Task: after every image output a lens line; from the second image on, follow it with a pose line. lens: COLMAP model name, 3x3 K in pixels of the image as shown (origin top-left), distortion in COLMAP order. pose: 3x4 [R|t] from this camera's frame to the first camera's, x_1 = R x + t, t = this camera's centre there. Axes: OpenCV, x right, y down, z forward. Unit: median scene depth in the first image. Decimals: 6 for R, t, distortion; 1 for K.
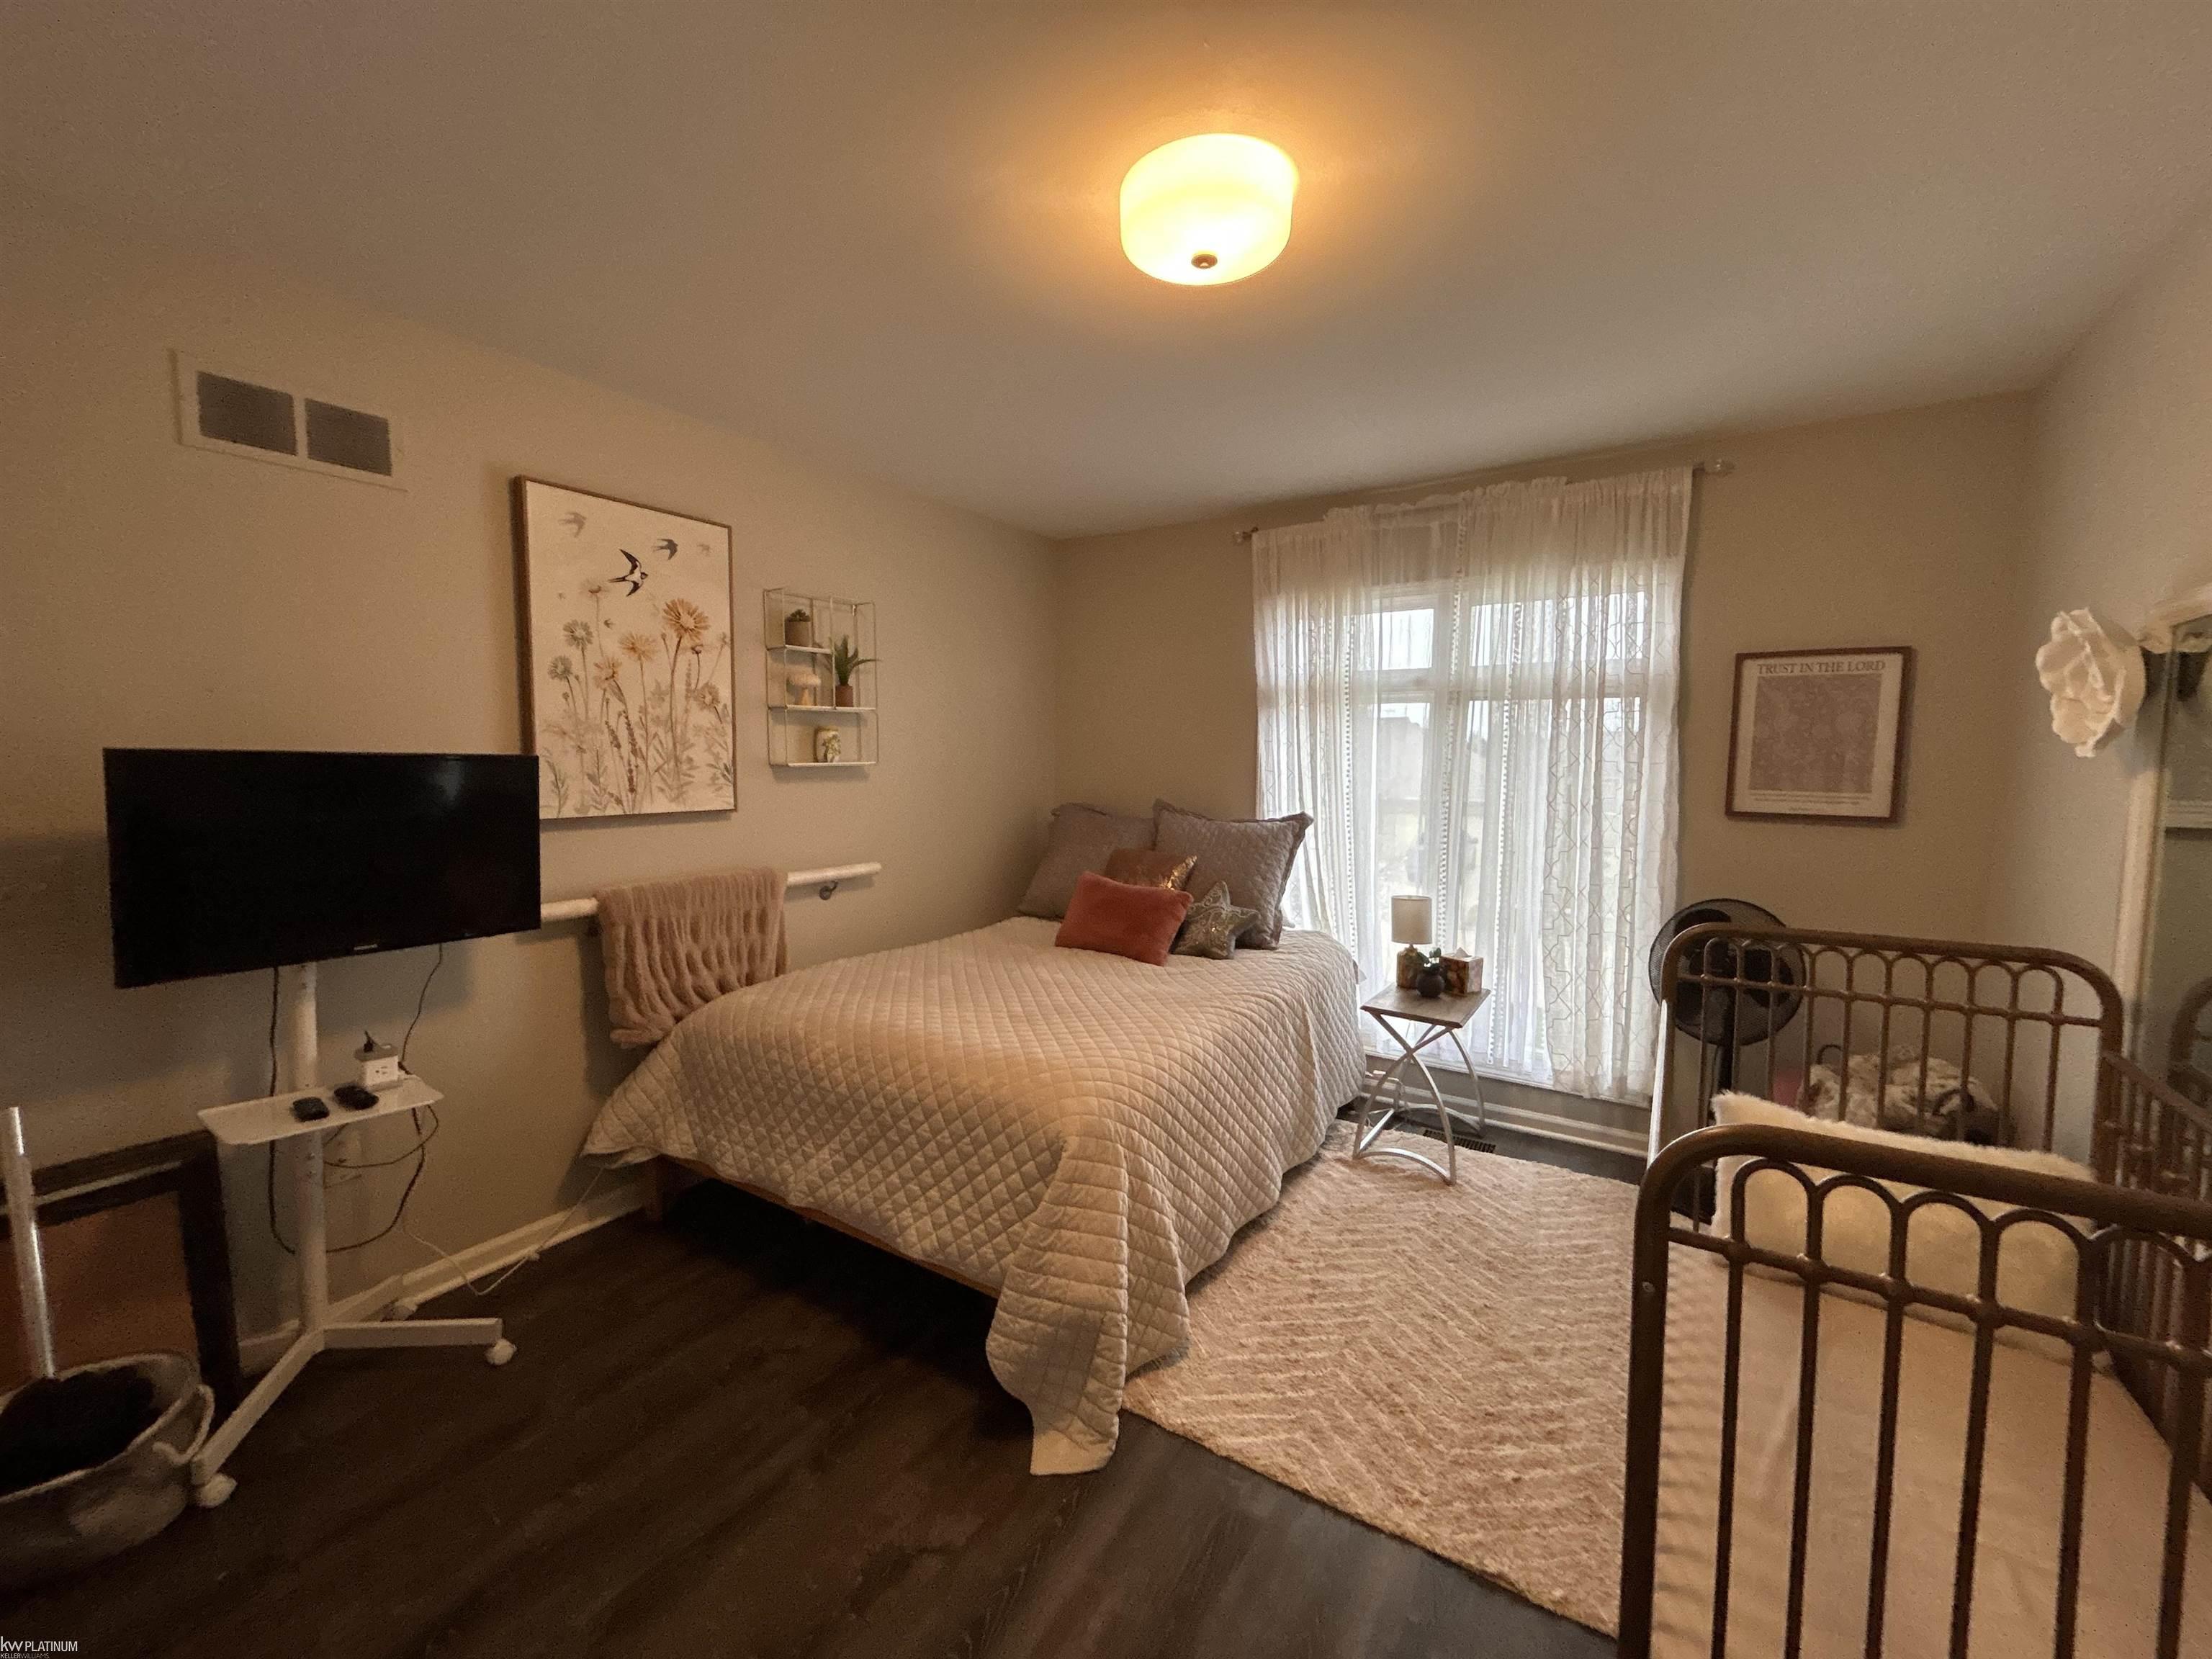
lens RADIAL K [[883.2, 0, 1104.1], [0, 883.2, 832.2], [0, 0, 1]] dist [-0.006135, 0.001482]
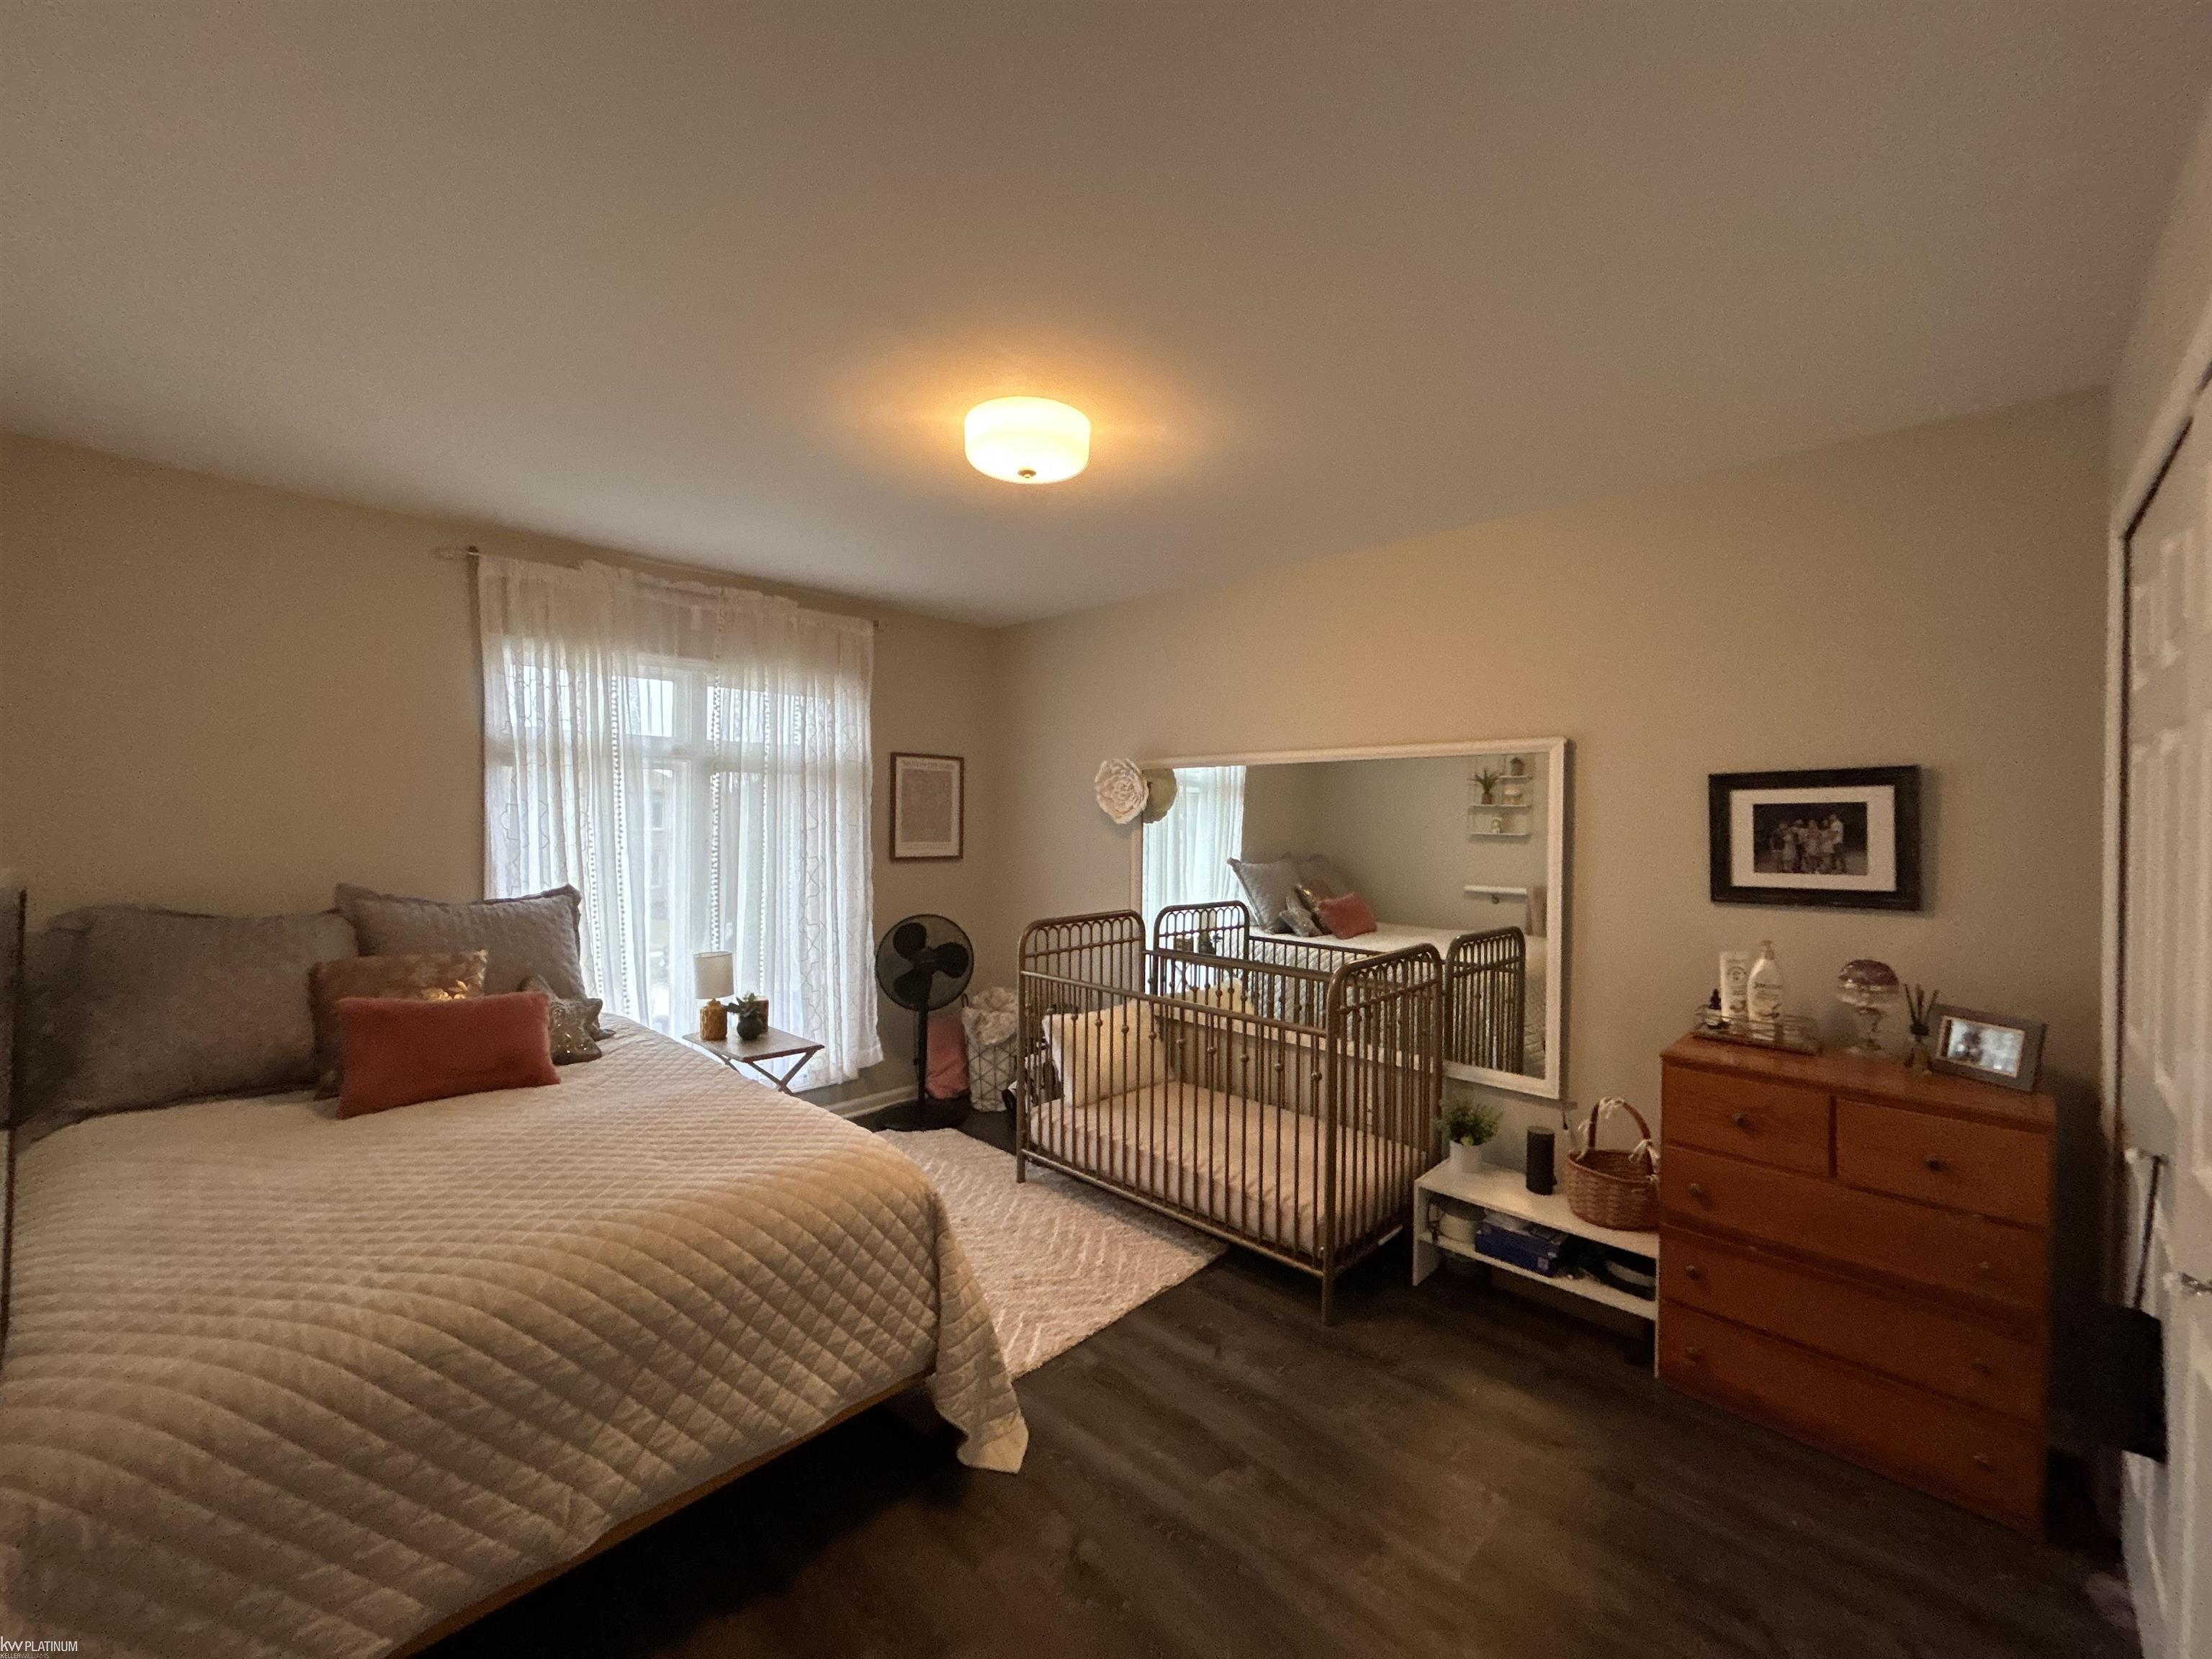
lens RADIAL K [[883.2, 0, 1107.5], [0, 883.2, 826.5], [0, 0, 1]] dist [-0.006135, 0.001482]
pose [[0.192077, -0.017938, 0.981216, -0.680743], [0.076803, 0.997041, 0.003192, -0.052788], [-0.978370, 0.074747, 0.192886, 0.361327]]
